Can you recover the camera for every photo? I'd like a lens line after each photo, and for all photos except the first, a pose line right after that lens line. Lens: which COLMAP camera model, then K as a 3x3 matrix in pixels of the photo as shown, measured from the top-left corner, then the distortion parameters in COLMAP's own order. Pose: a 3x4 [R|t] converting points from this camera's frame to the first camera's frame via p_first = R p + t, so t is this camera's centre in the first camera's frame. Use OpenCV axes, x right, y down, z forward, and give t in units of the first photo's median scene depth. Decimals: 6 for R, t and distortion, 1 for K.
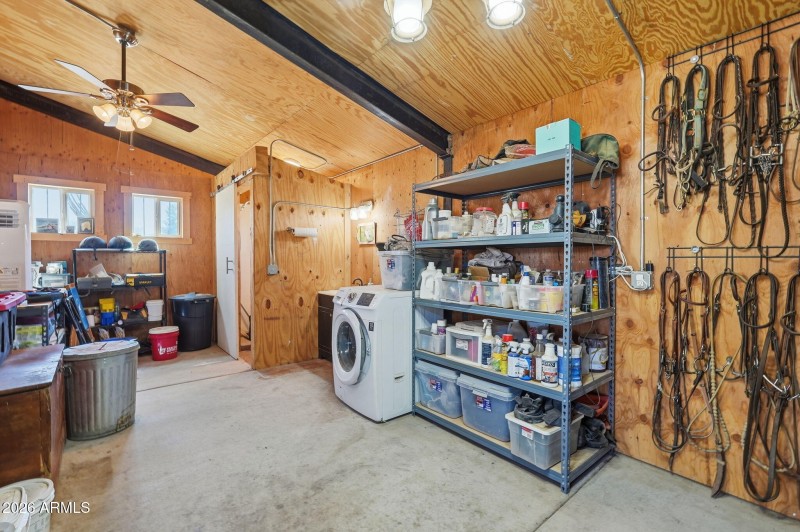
lens RADIAL K [[360.8, 0, 403.0], [0, 360.8, 262.2], [0, 0, 1]] dist [0.000229, 0.000183]
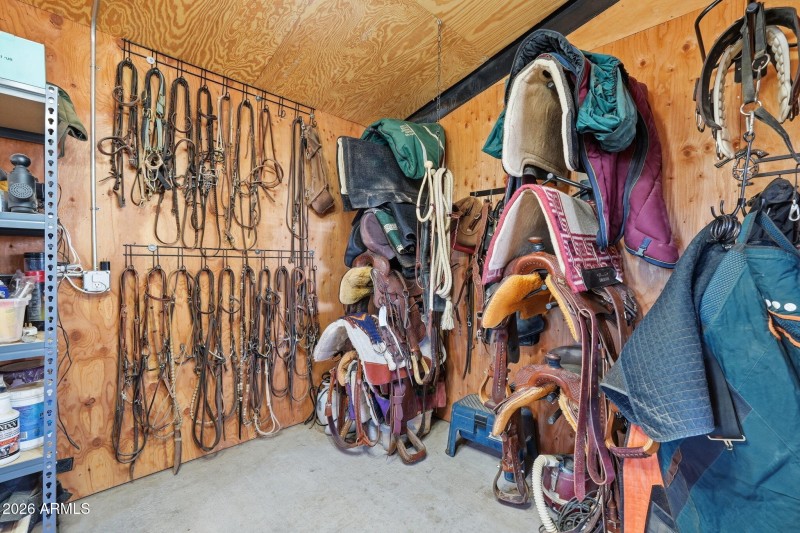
lens RADIAL K [[360.8, 0, 403.0], [0, 360.8, 262.7], [0, 0, 1]] dist [0.000229, 0.000183]
pose [[-0.112037, -0.006912, 0.993680, -0.287517], [-0.006501, 0.999960, 0.006222, -0.004256], [-0.993683, -0.005763, -0.112077, 0.412289]]
